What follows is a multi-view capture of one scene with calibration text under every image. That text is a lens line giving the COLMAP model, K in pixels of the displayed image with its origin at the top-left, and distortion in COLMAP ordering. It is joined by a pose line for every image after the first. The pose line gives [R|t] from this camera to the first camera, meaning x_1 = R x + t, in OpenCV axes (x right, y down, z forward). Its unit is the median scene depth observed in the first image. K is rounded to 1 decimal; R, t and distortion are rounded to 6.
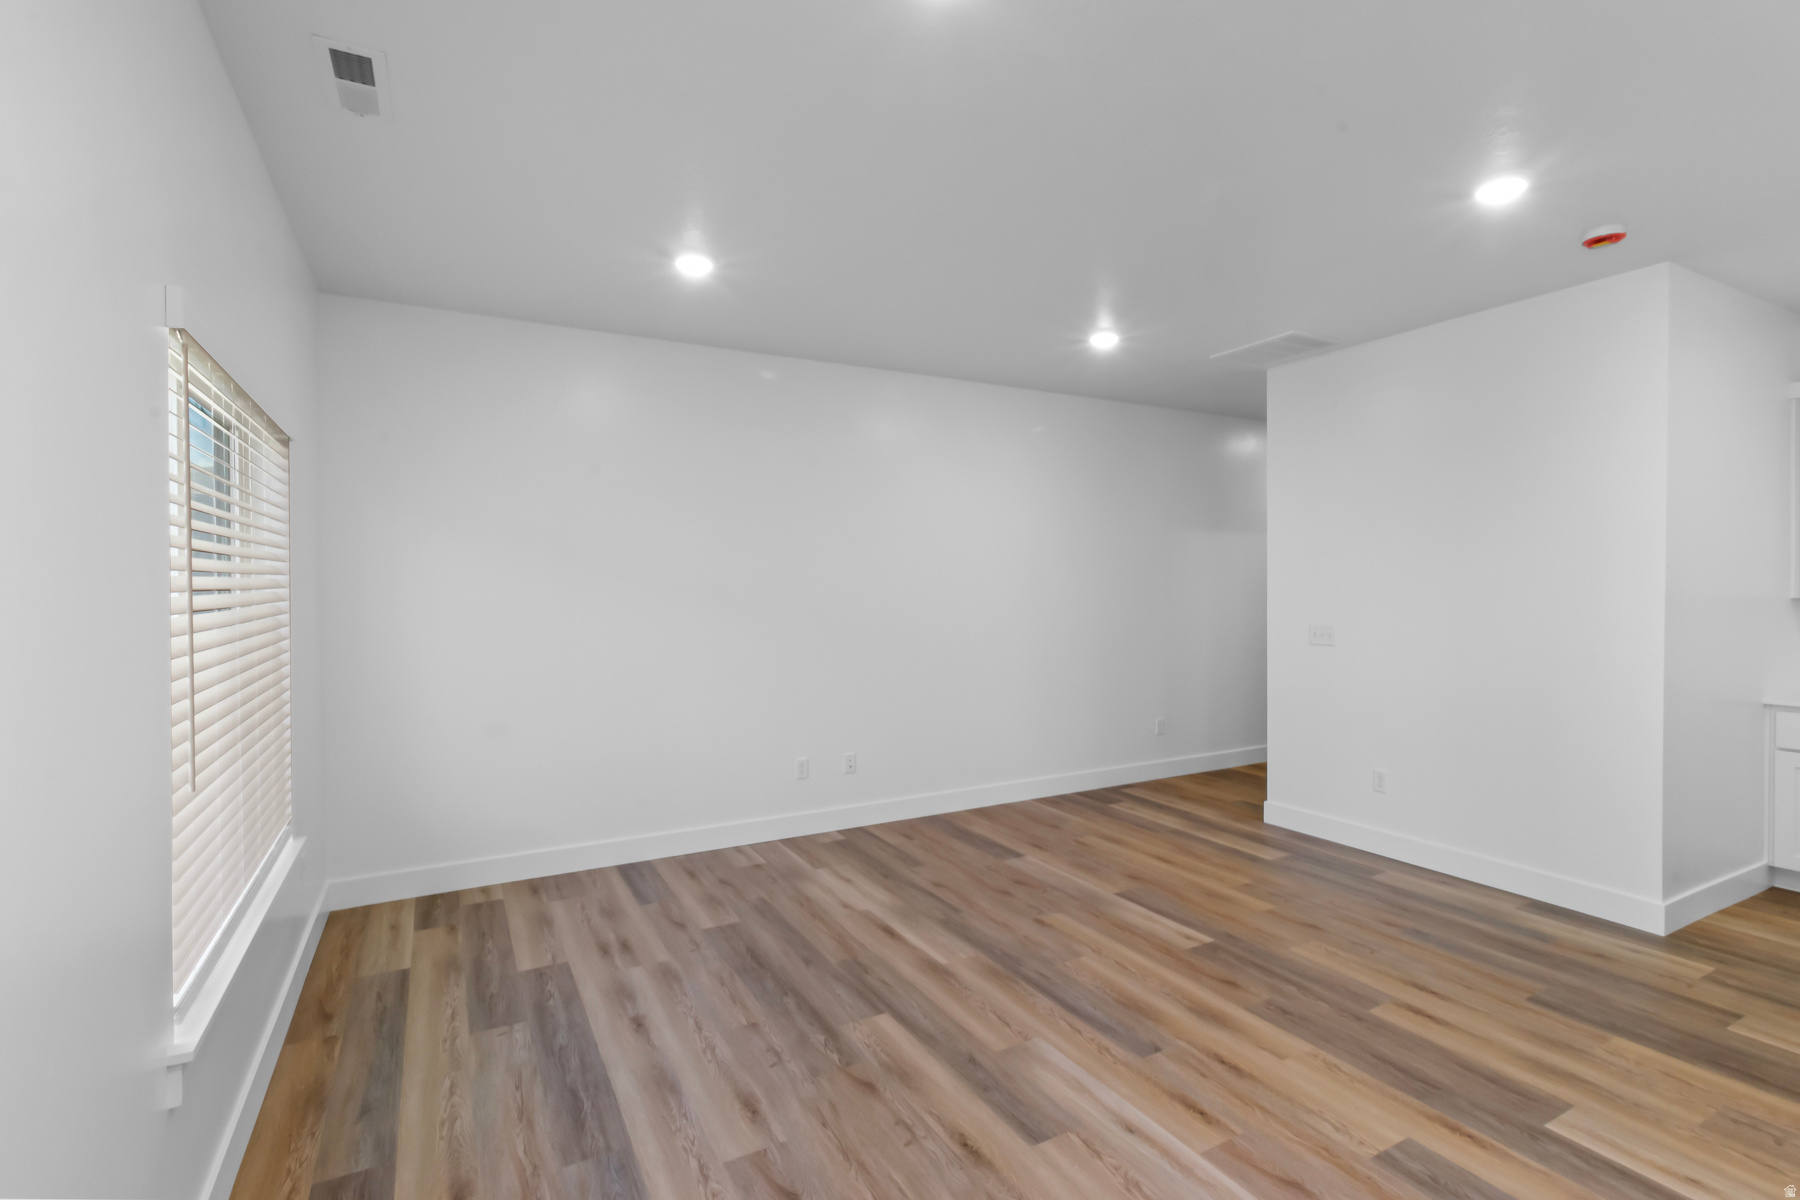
lens RADIAL K [[851.8, 0, 905.8], [0, 851.8, 596.0], [0, 0, 1]] dist [0.001108, 0.000067]
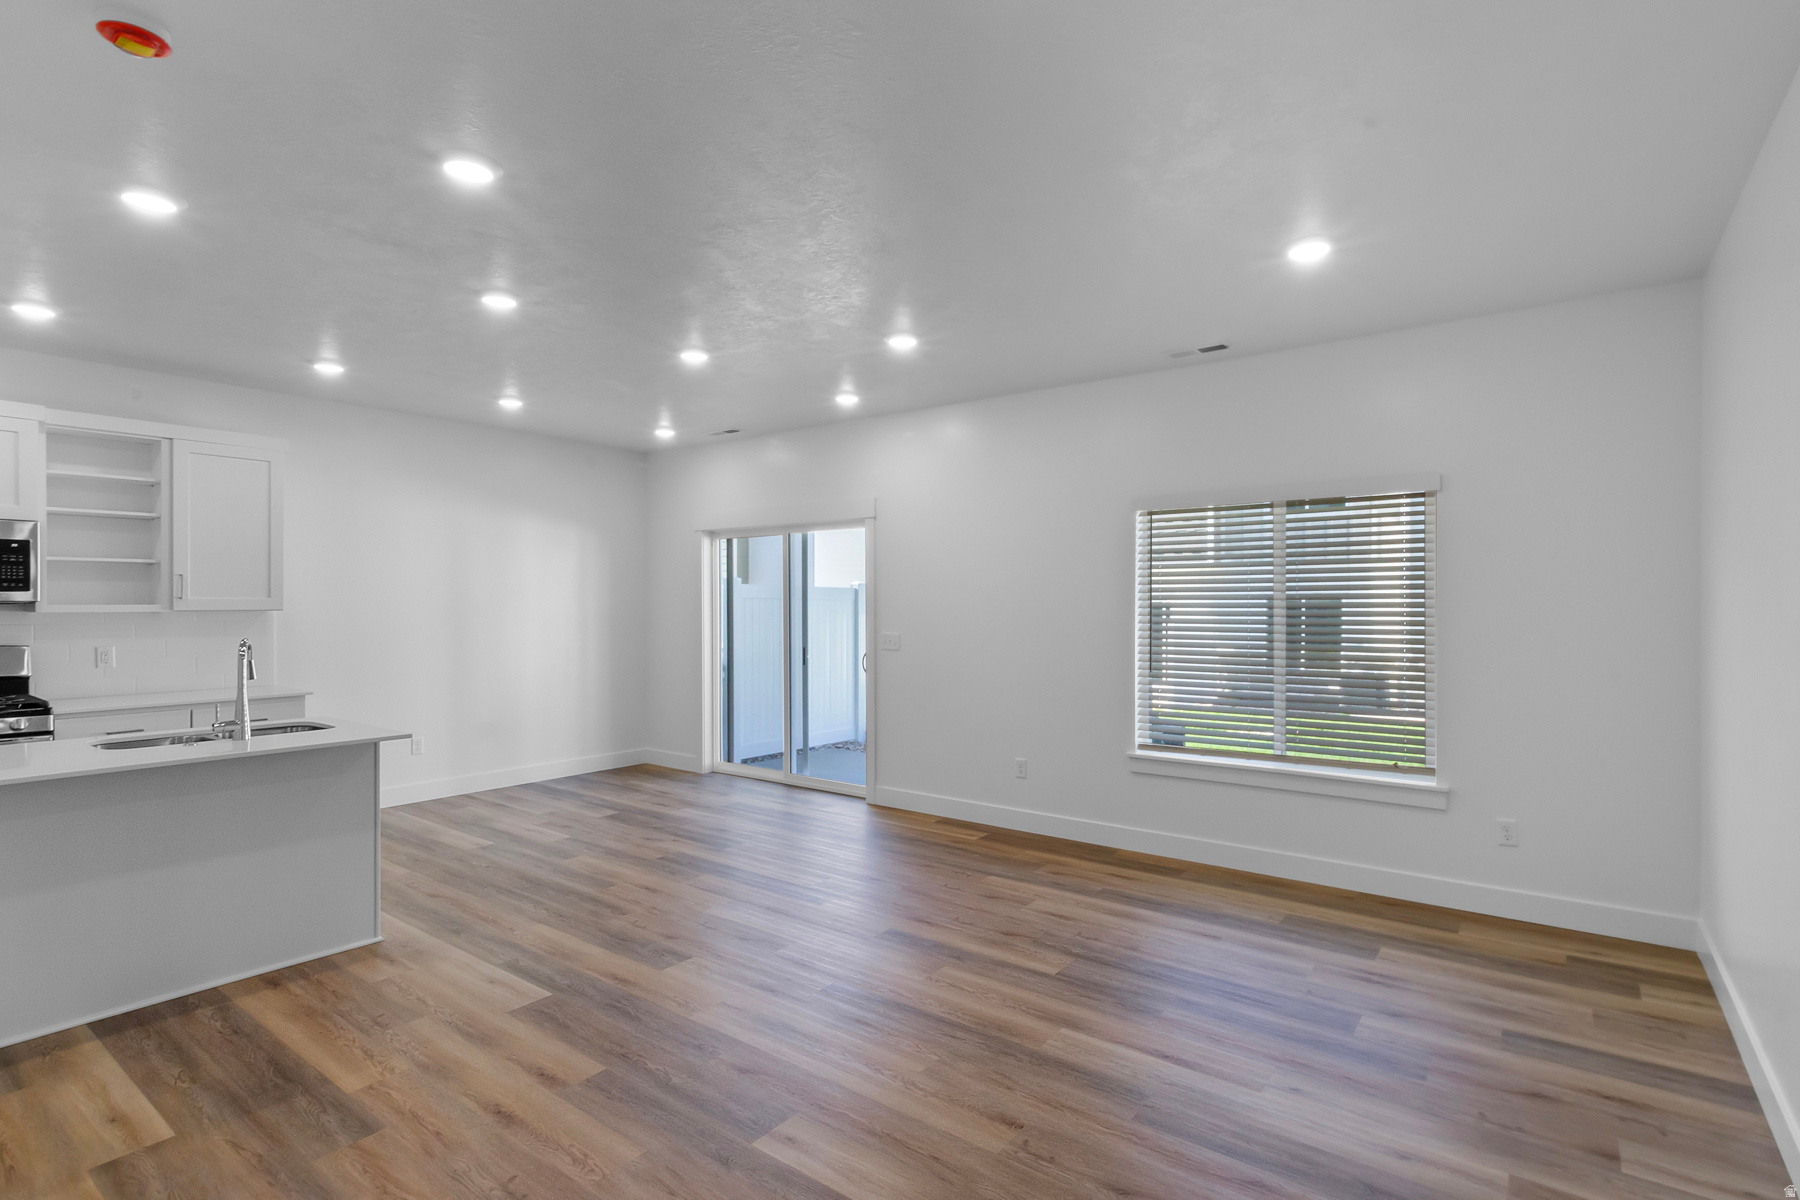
lens RADIAL K [[851.8, 0, 905.8], [0, 851.8, 596.0], [0, 0, 1]] dist [0.001108, 0.000067]
pose [[-0.916395, 0.003753, -0.400258, 0.540971], [0.000963, 0.999974, 0.007171, -0.021098], [0.400275, 0.006186, -0.916374, 1.732024]]
